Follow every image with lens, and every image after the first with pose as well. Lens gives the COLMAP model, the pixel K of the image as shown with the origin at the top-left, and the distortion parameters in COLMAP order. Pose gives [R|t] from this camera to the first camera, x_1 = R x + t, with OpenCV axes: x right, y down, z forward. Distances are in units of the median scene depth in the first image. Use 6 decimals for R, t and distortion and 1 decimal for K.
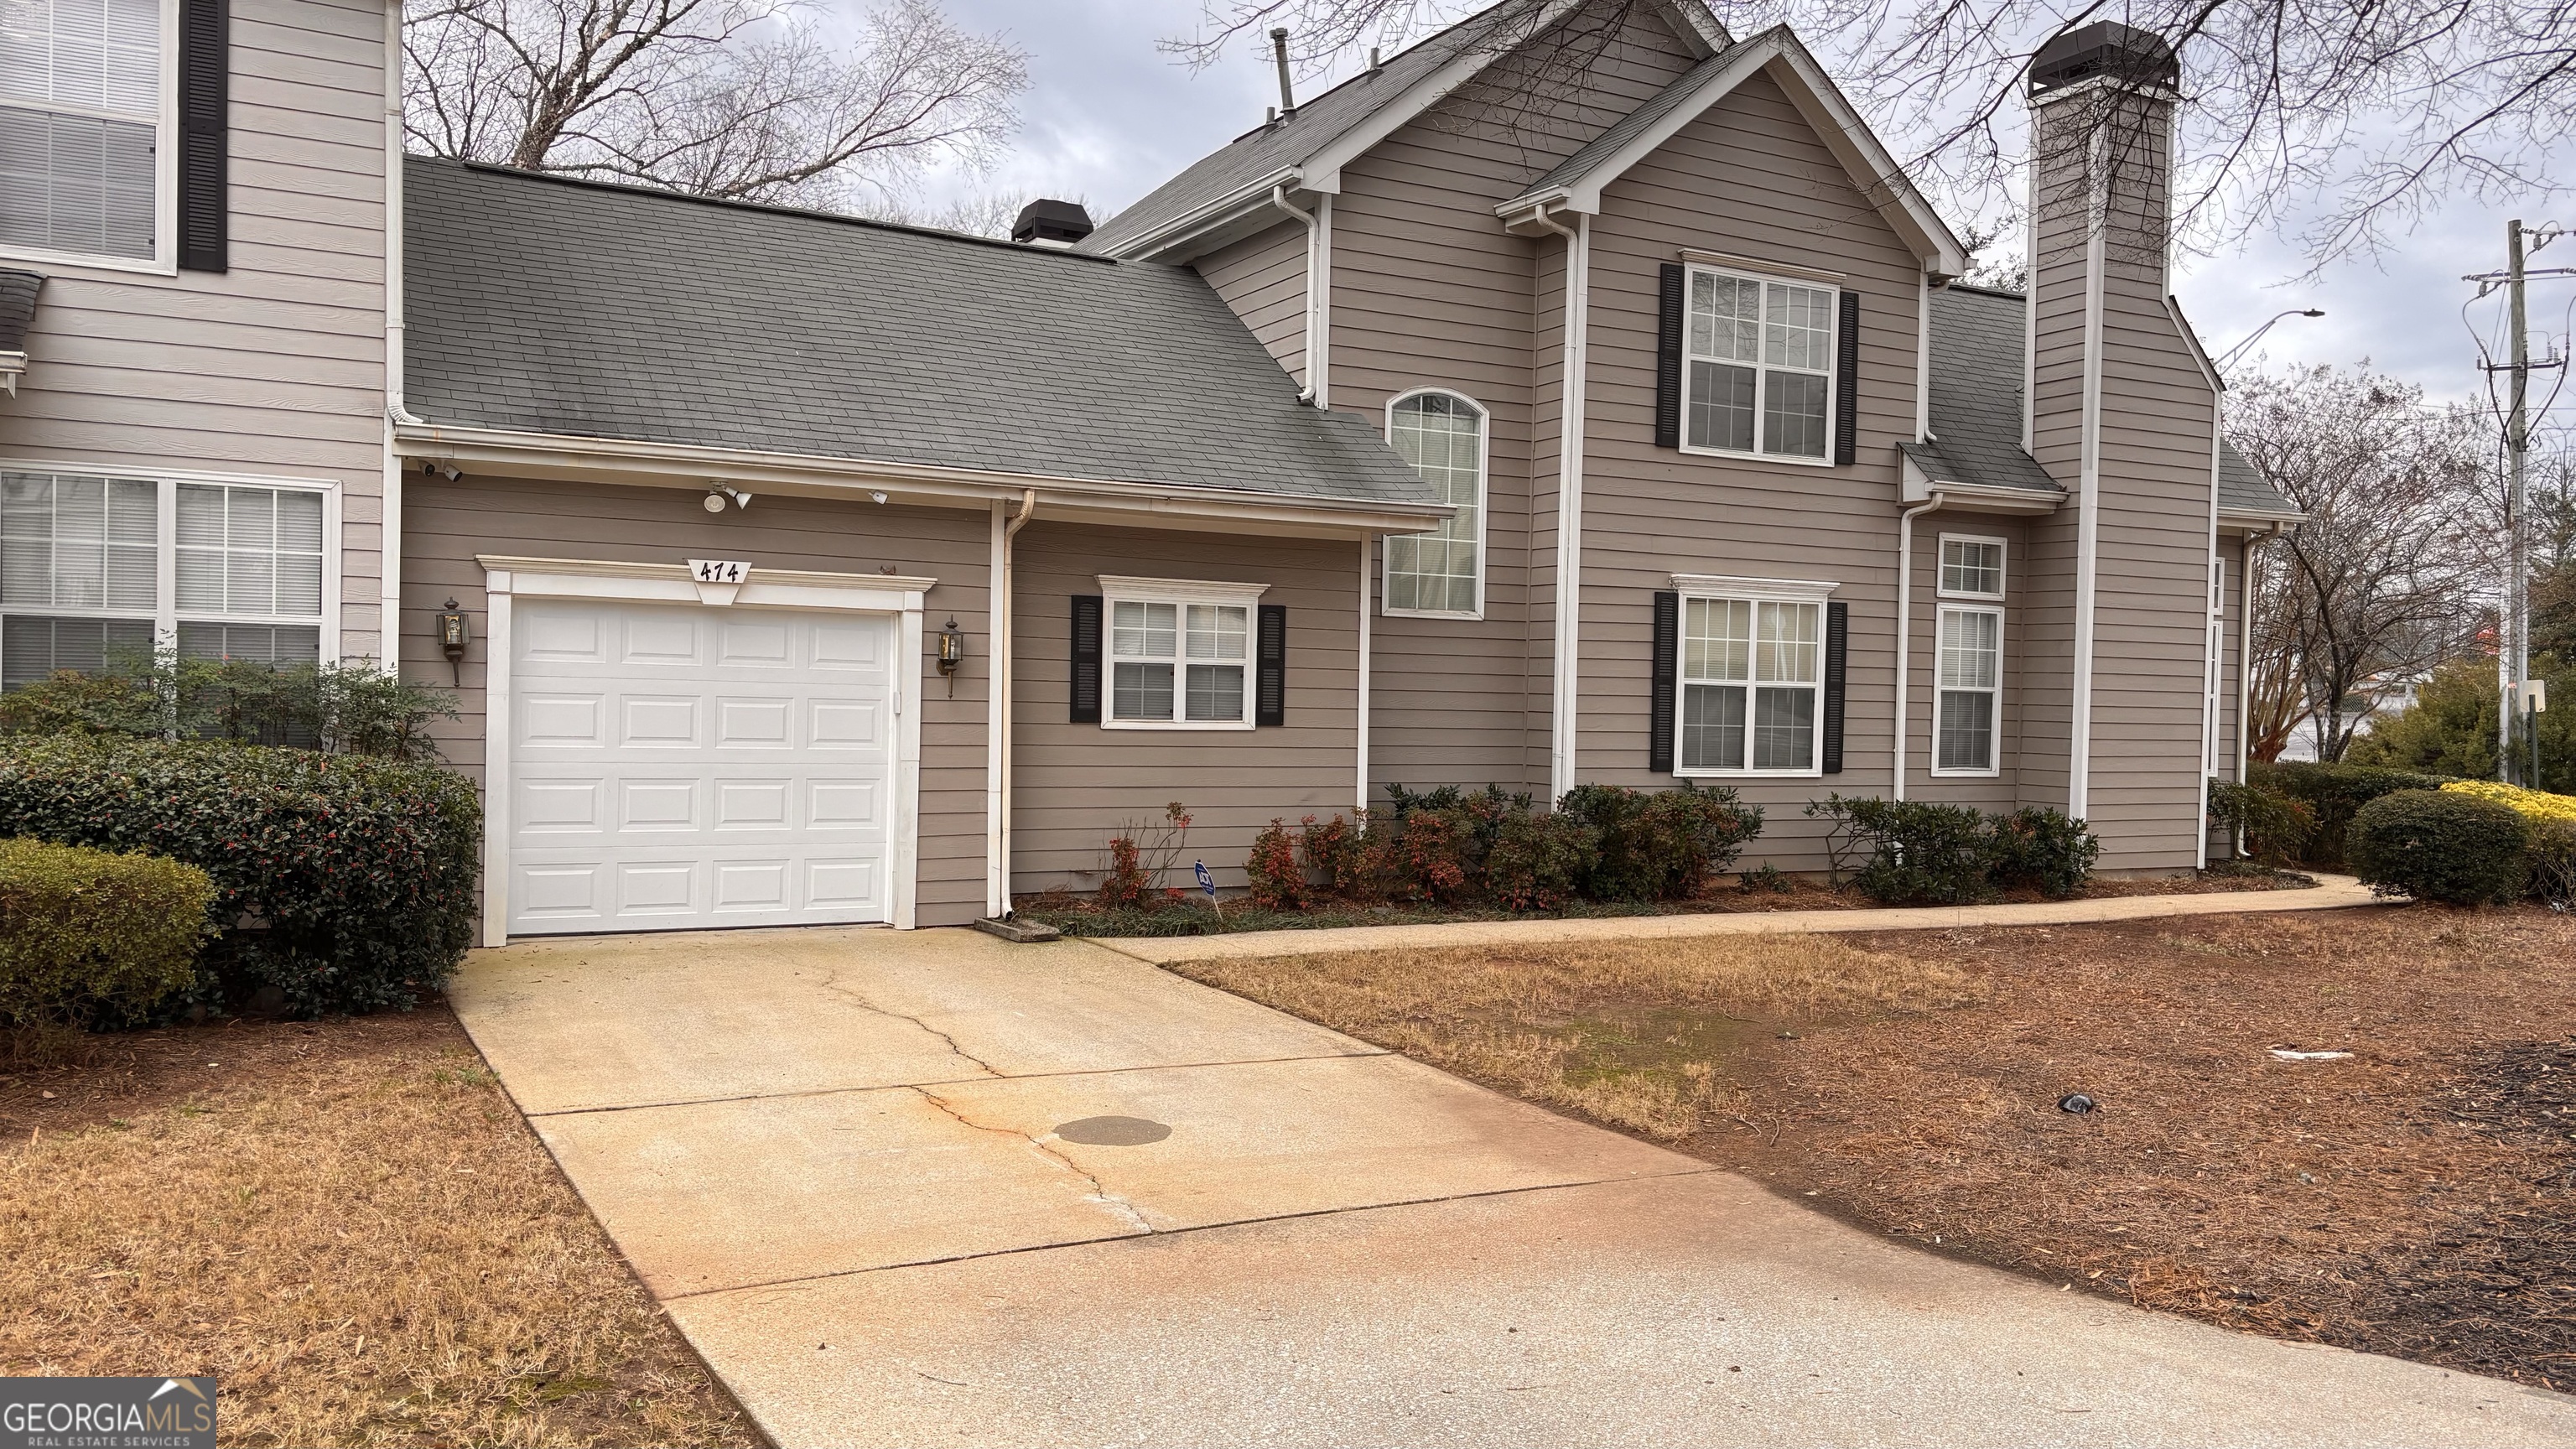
lens RADIAL K [[2041.7, 0, 1273.0], [0, 2041.7, 736.4], [0, 0, 1]] dist [0.055168, -0.052967]
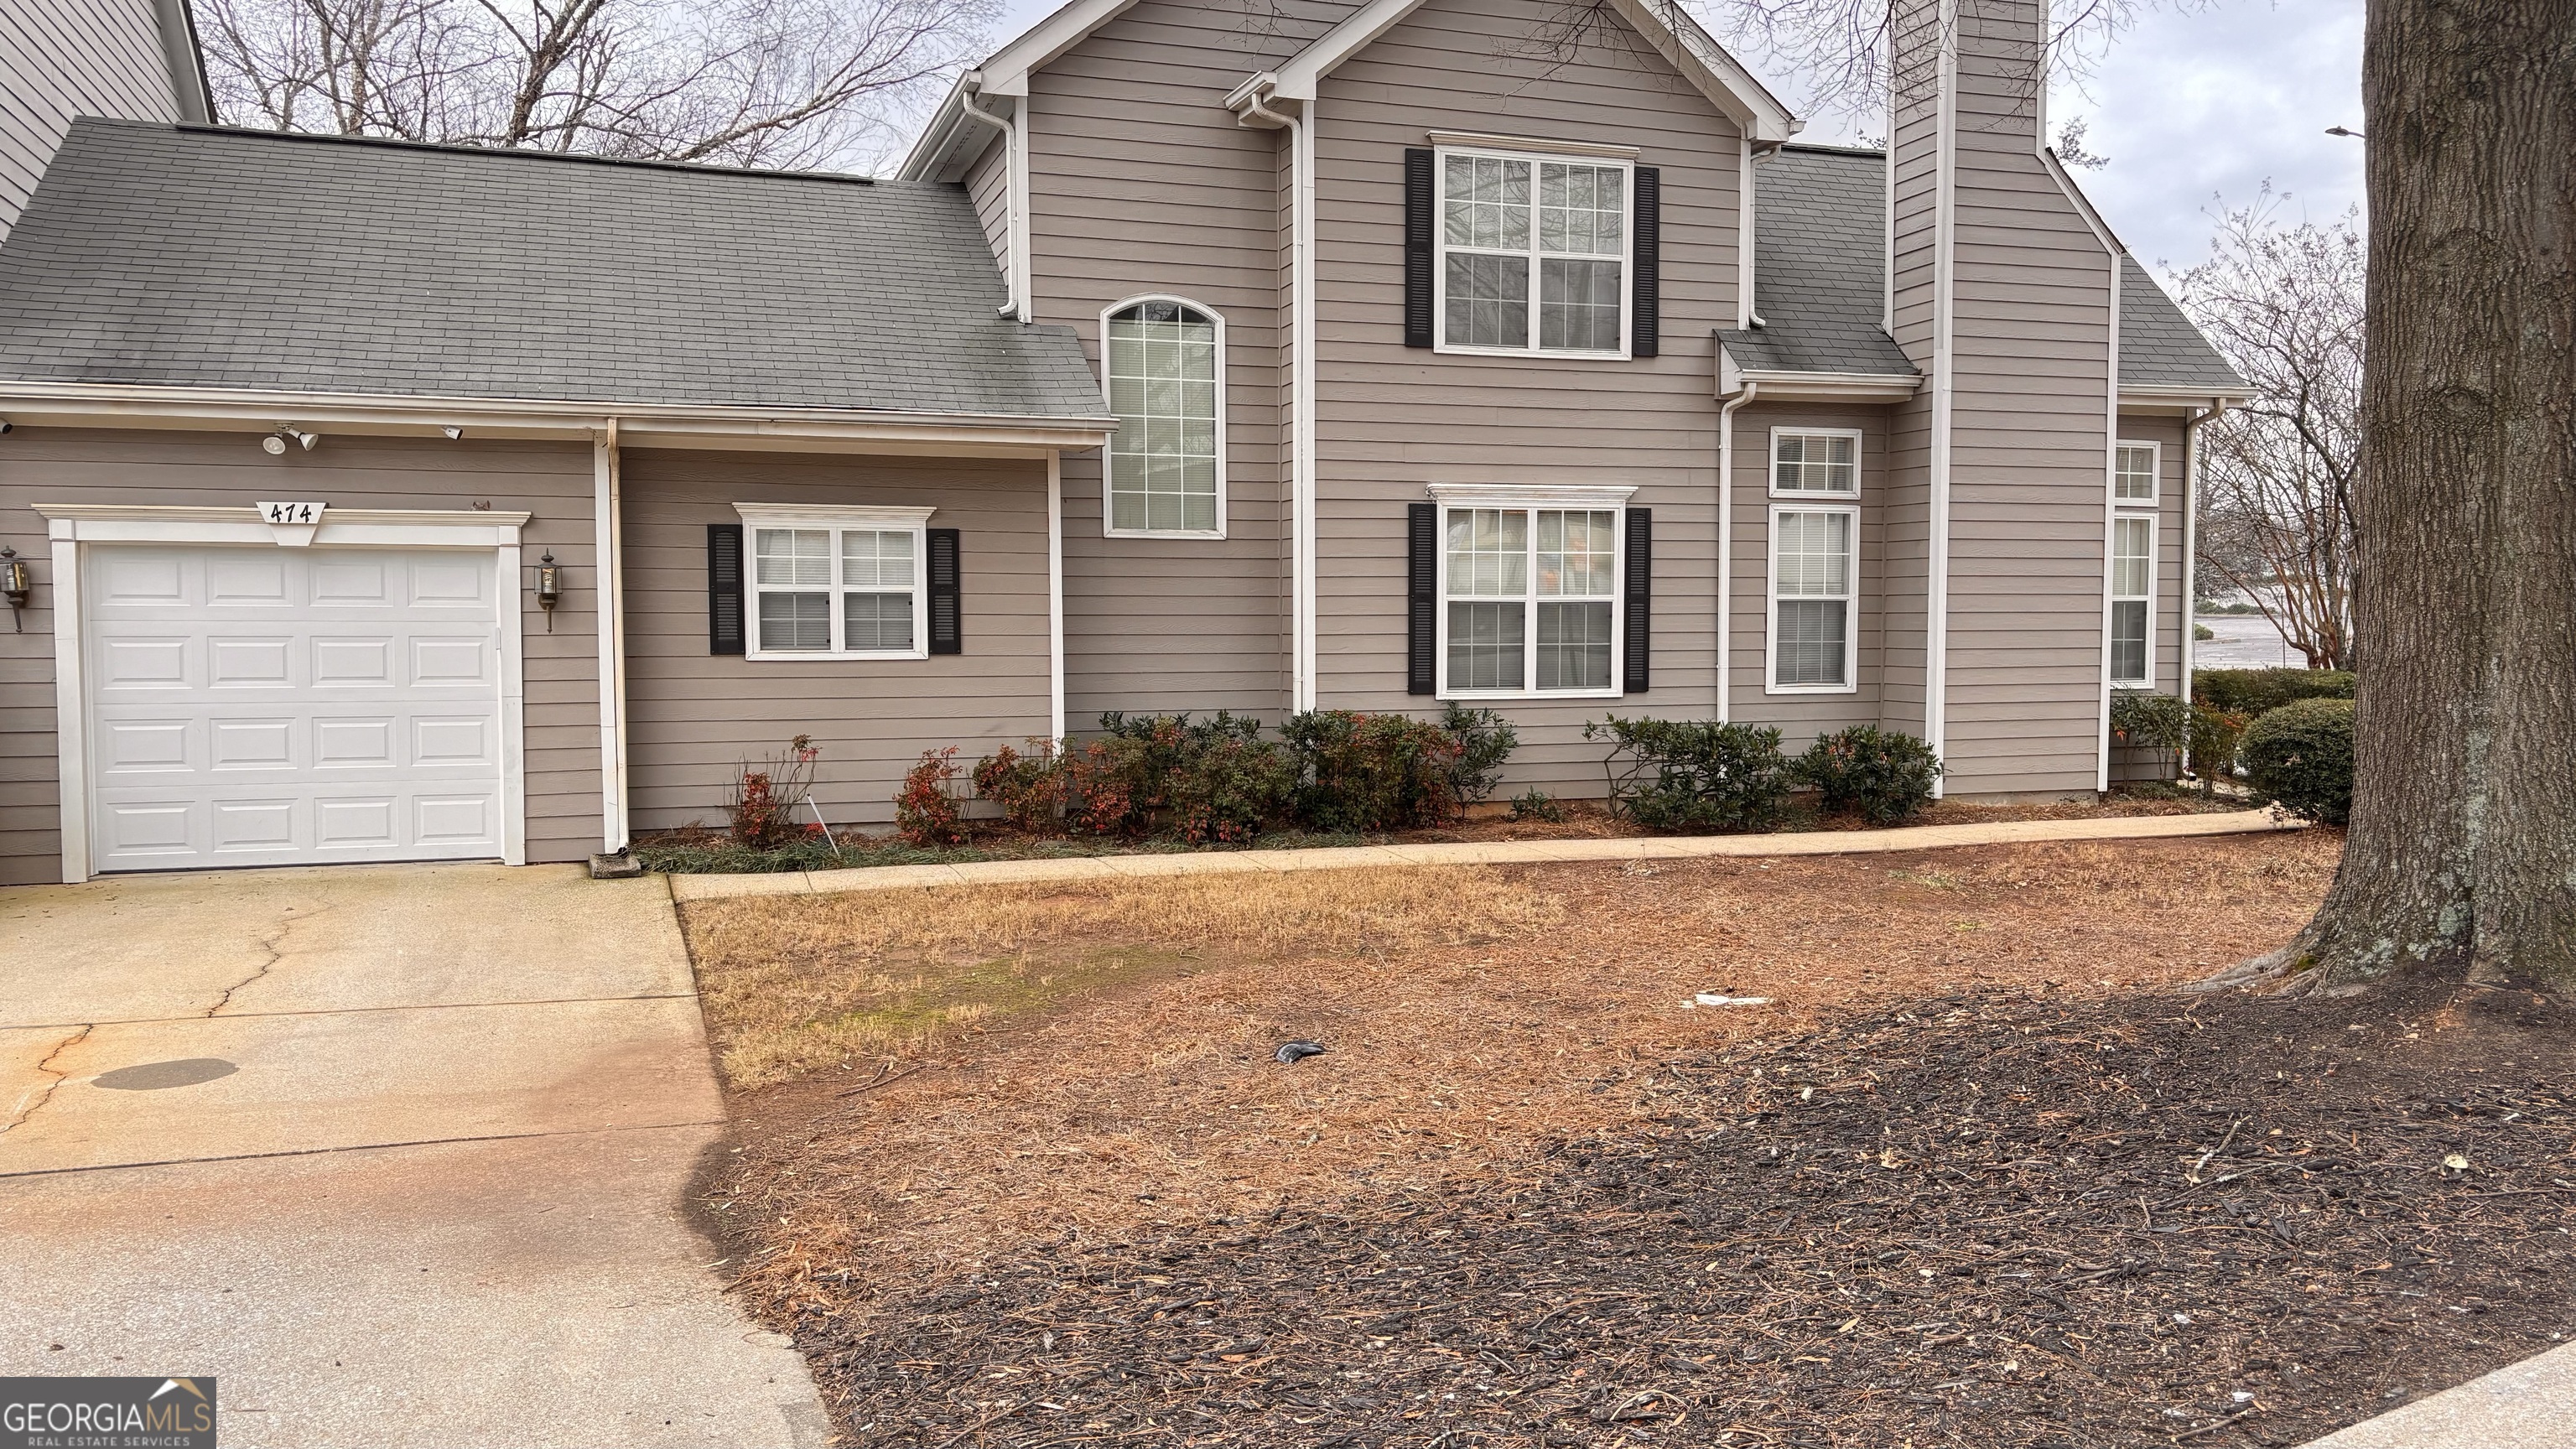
lens RADIAL K [[2041.7, 0, 1302.9], [0, 2041.7, 732.9], [0, 0, 1]] dist [0.055168, -0.052967]
pose [[0.983300, -0.014701, -0.181398, 0.316944], [0.020365, 0.999360, 0.029403, 0.006474], [0.180850, -0.032607, 0.982970, 0.069245]]
